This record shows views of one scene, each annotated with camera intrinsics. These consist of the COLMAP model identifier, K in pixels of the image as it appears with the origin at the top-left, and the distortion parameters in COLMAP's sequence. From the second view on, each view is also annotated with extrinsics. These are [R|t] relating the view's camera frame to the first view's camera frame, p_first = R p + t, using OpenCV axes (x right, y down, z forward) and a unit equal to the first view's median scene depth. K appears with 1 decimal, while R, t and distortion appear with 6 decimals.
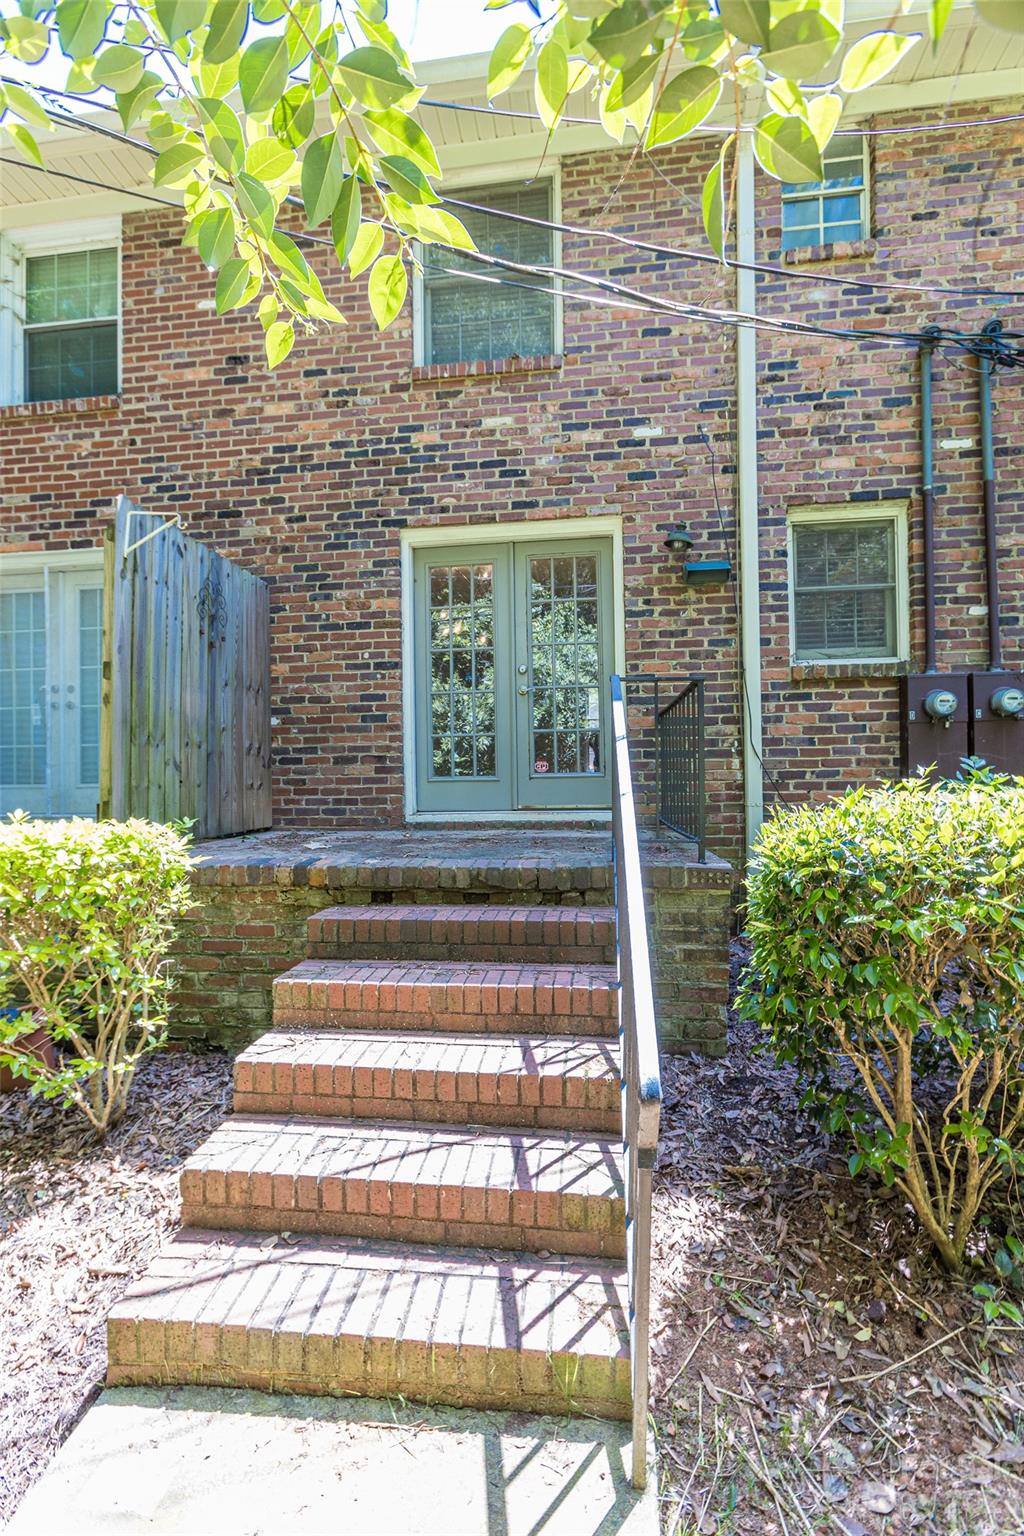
lens RADIAL K [[684.4, 0, 505.9], [0, 684.4, 792.4], [0, 0, 1]] dist [-0.020298, 0.013459]
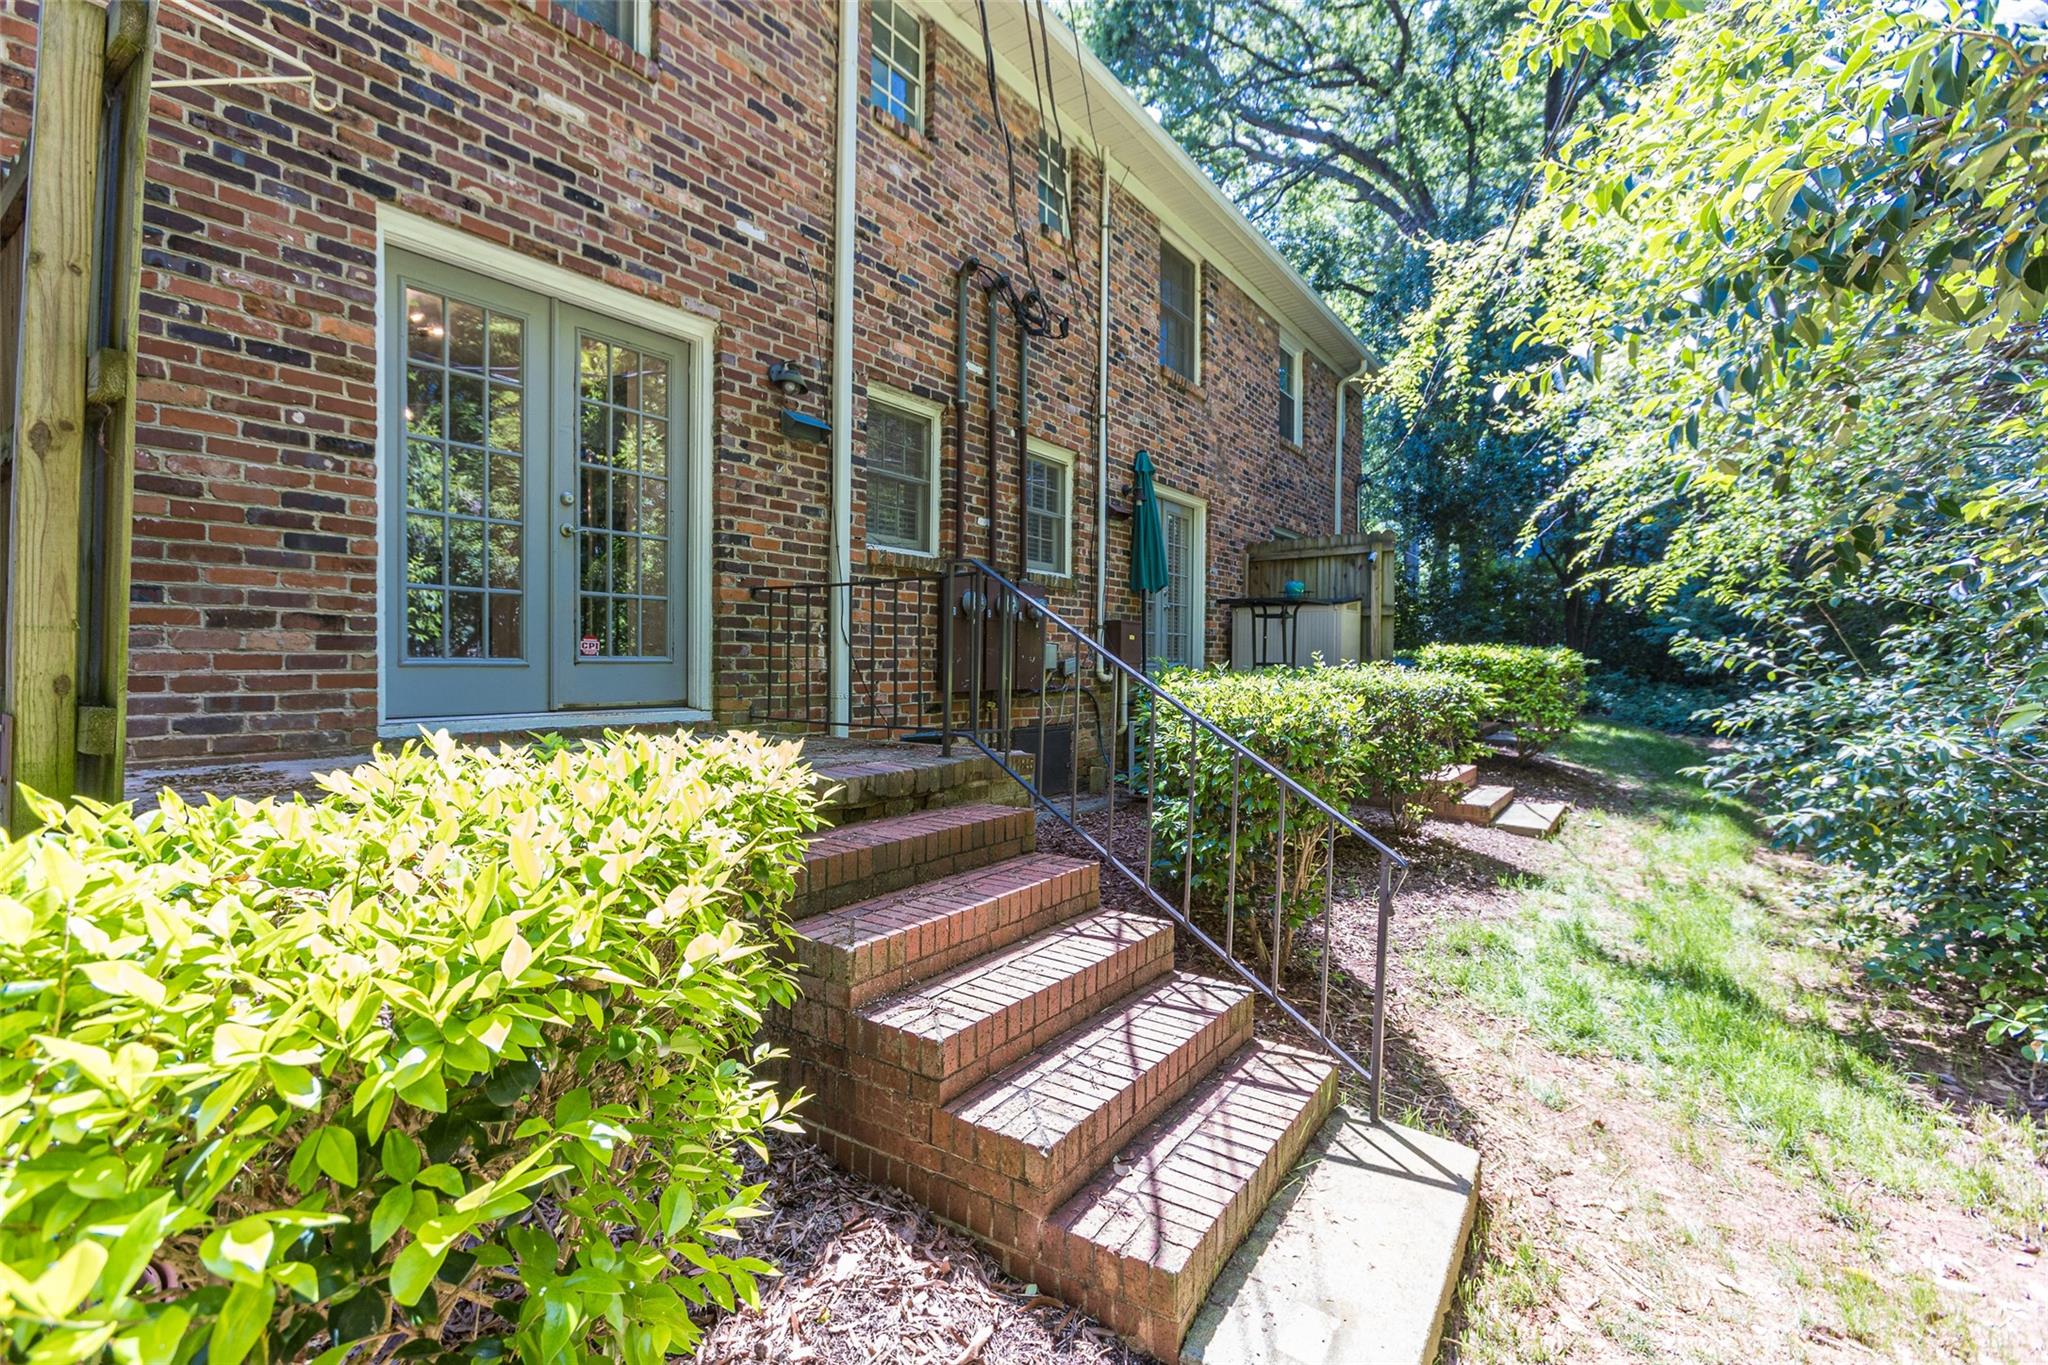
lens RADIAL K [[912.6, 0, 1016.0], [0, 912.6, 708.2], [0, 0, 1]] dist [-0.020298, 0.013459]
pose [[0.473866, -0.026613, 0.880195, -0.592777], [0.001949, 0.999572, 0.029173, -0.001527], [-0.880595, -0.012109, 0.473715, 0.217209]]
